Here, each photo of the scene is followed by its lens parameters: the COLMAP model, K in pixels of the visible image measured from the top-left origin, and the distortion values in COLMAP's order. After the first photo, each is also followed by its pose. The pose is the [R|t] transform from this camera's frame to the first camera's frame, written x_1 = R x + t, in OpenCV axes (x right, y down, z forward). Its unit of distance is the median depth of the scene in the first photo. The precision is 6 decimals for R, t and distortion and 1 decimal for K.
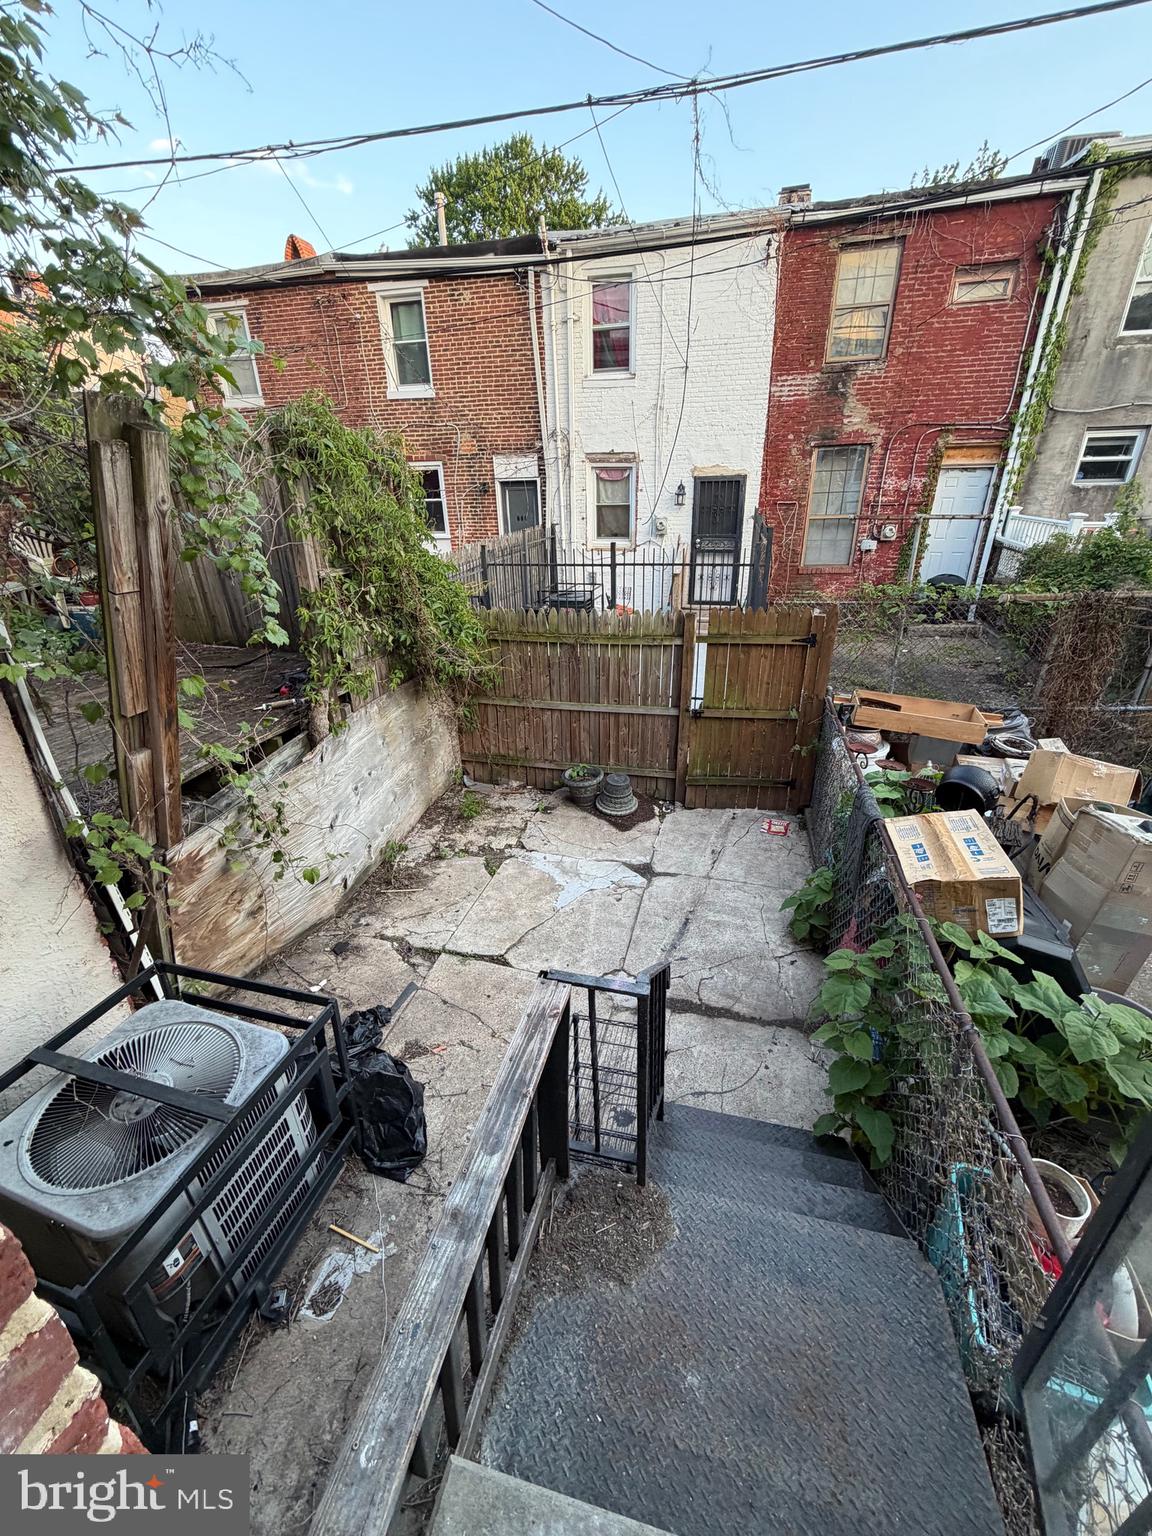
lens RADIAL K [[610.4, 0, 577.0], [0, 610.4, 767.4], [0, 0, 1]] dist [0.001679, -0.000079]
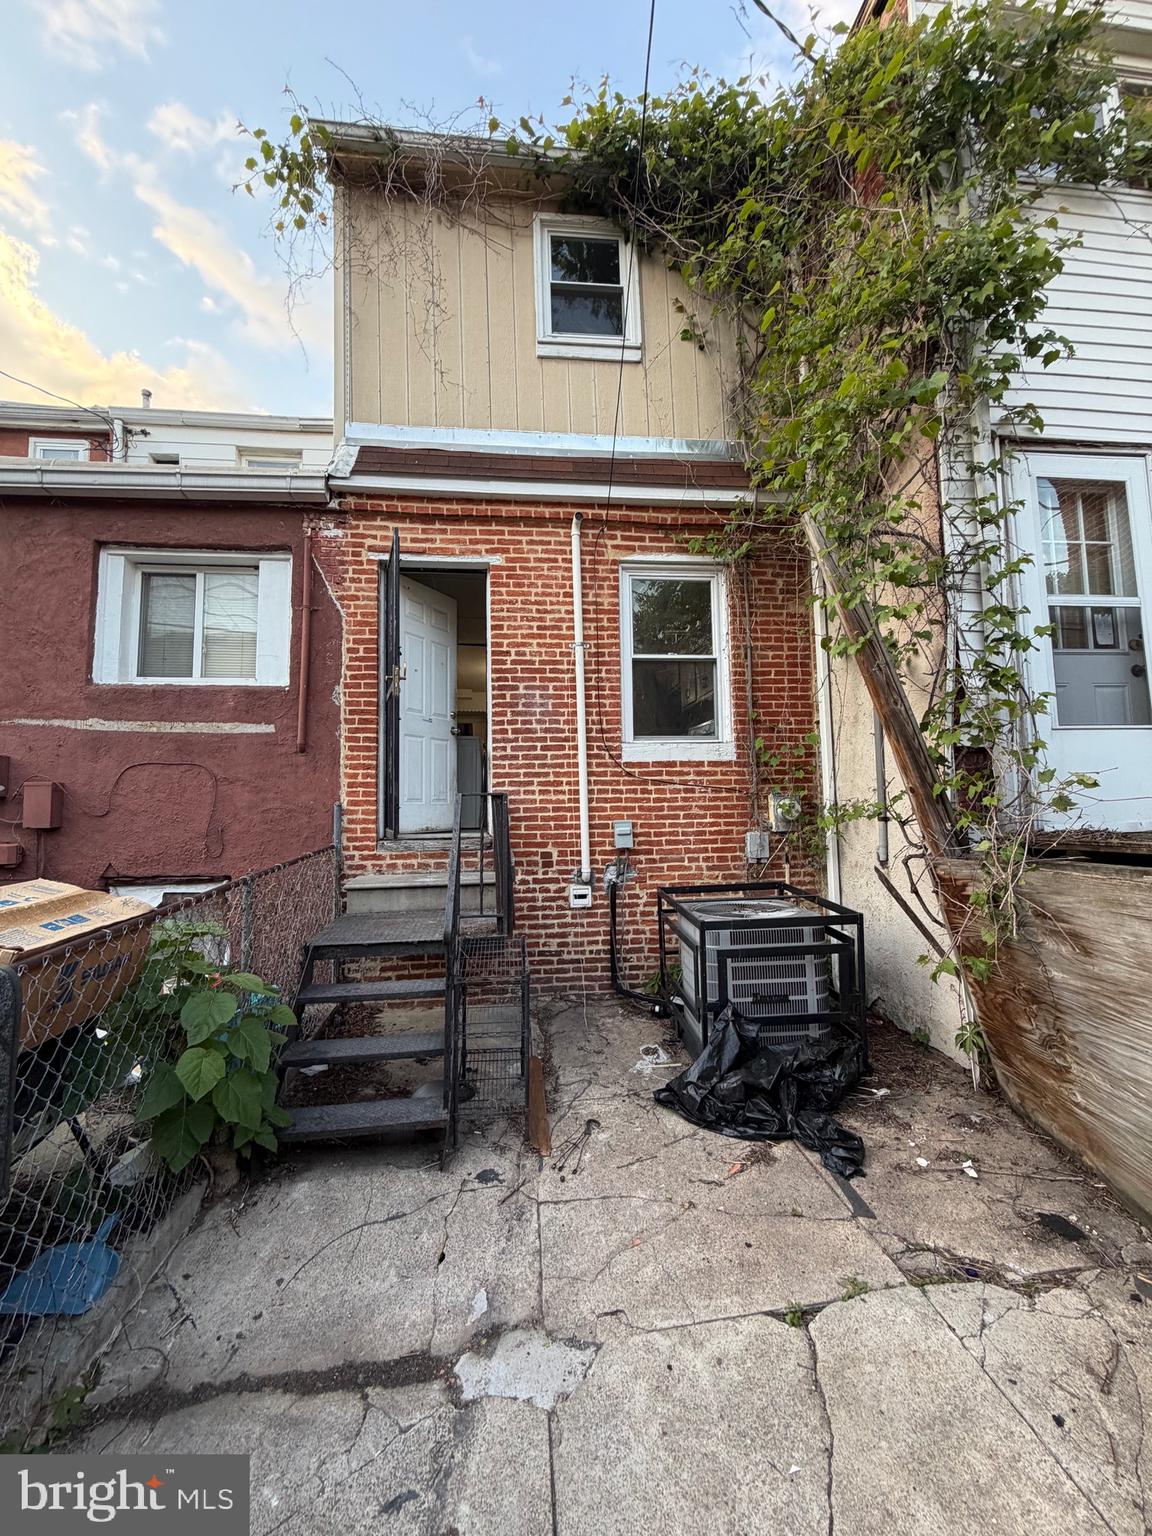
lens RADIAL K [[610.4, 0, 579.8], [0, 610.4, 757.6], [0, 0, 1]] dist [0.001679, -0.000079]
pose [[-0.932327, 0.016135, -0.361257, 0.270140], [-0.114908, 0.934007, 0.338269, -0.310061], [0.342874, 0.356889, -0.868946, 1.656515]]
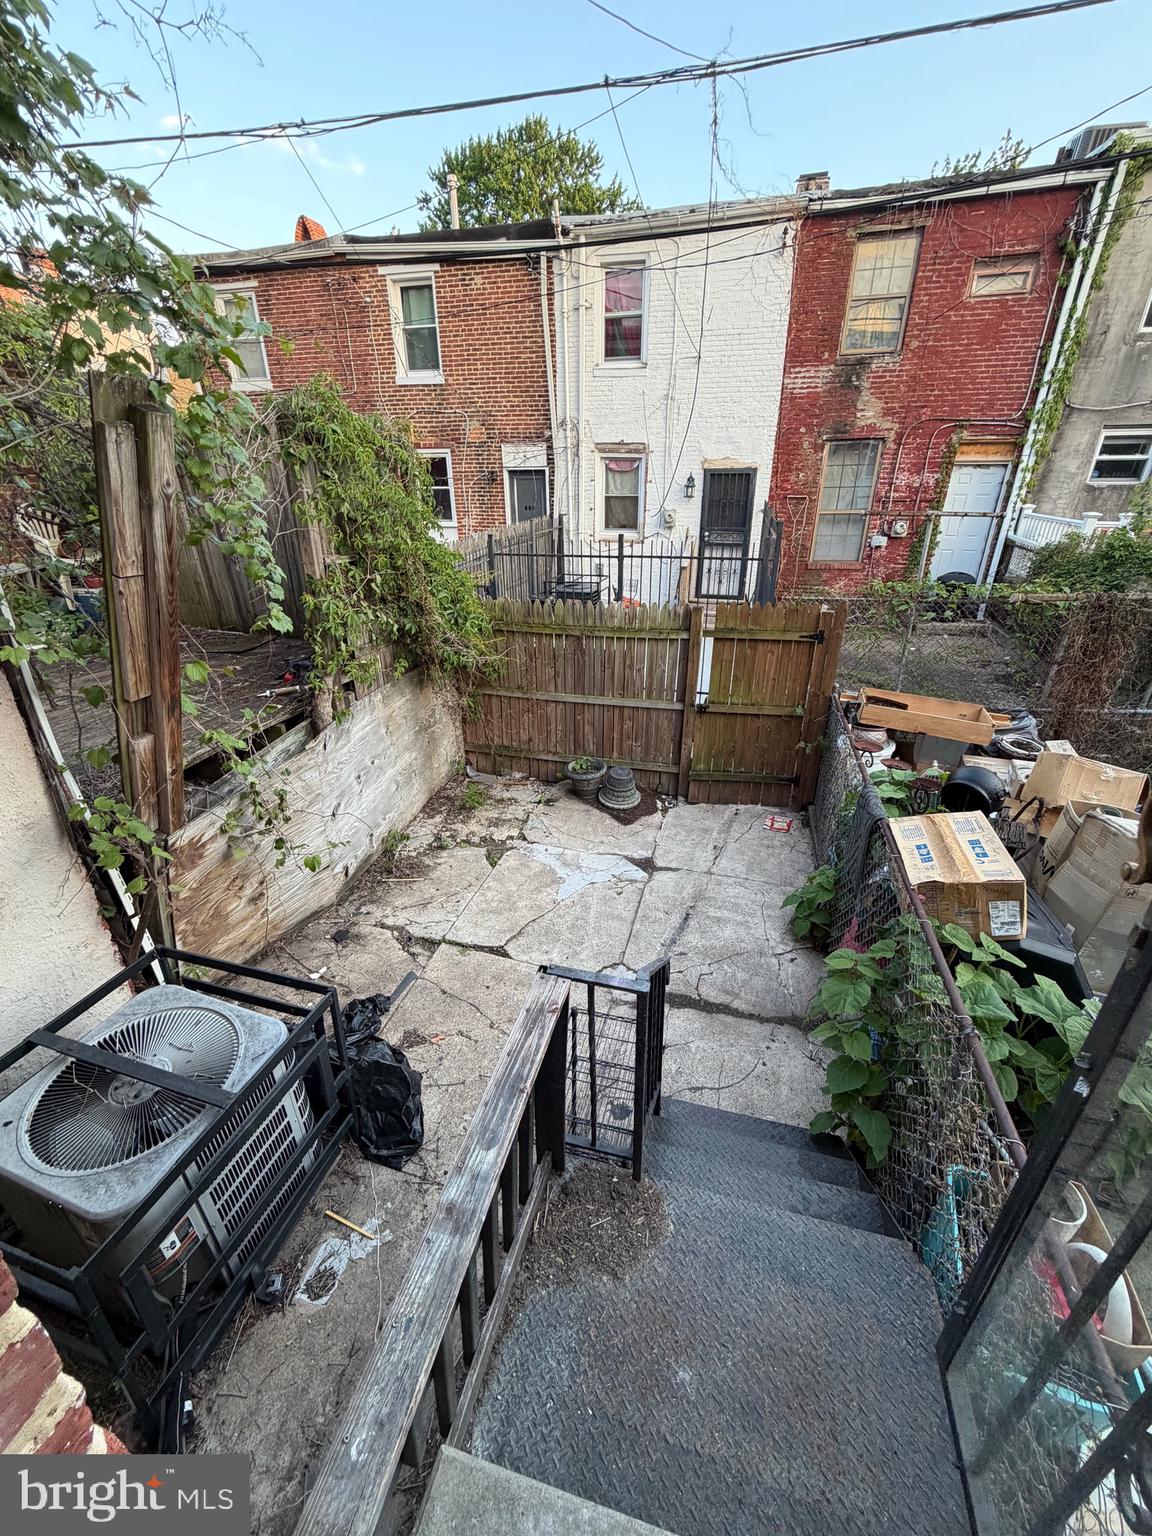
lens RADIAL K [[610.4, 0, 576.7], [0, 610.4, 767.0], [0, 0, 1]] dist [0.001679, -0.000079]
pose [[0.999794, 0.019675, -0.004921, -0.000939], [-0.019610, 0.999725, 0.012850, -0.002390], [0.005173, -0.012751, 0.999905, 0.004948]]
